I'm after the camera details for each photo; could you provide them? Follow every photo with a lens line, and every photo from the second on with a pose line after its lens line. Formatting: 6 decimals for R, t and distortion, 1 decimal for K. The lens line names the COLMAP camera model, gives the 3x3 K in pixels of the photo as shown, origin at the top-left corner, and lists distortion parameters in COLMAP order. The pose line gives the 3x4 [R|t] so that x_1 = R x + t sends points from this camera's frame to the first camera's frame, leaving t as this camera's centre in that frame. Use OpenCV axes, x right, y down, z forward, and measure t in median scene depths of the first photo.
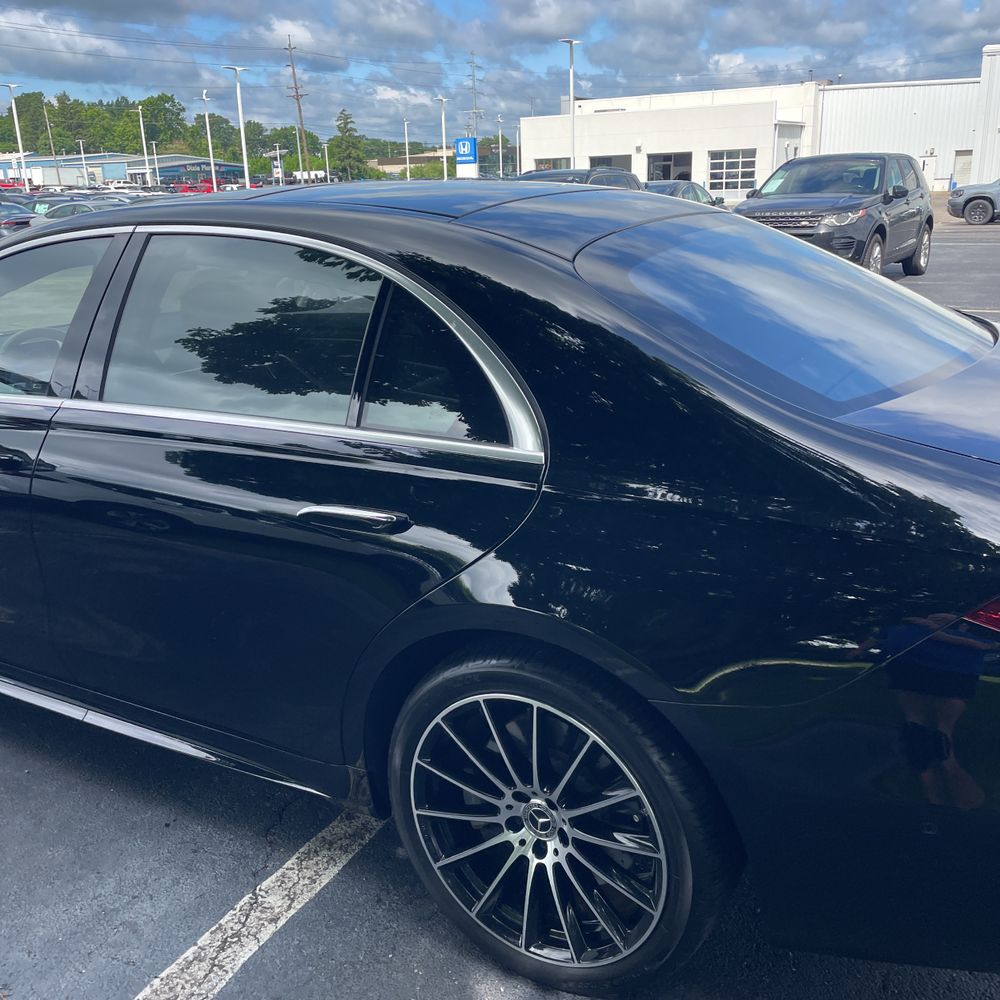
lens RADIAL K [[999.8, 0, 500.0], [0, 999.8, 500.0], [0, 0, 1]] dist [0.079247, -0.108471]
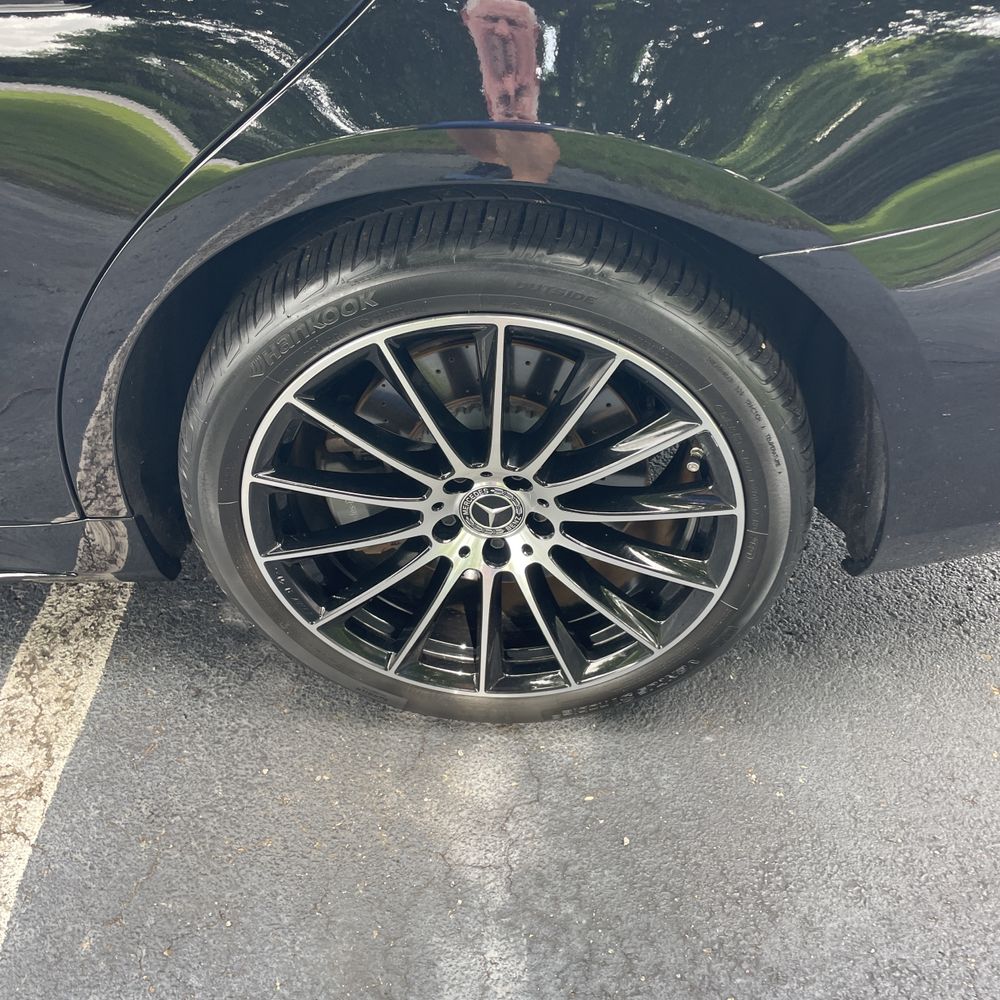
lens RADIAL K [[1000.4, 0, 494.2], [0, 1000.4, 487.0], [0, 0, 1]] dist [0.089685, -0.131912]
pose [[0.881480, -0.295549, 0.368299, -0.171994], [0.135714, 0.905577, 0.401885, 0.065330], [-0.452300, -0.304270, 0.838358, 0.498681]]
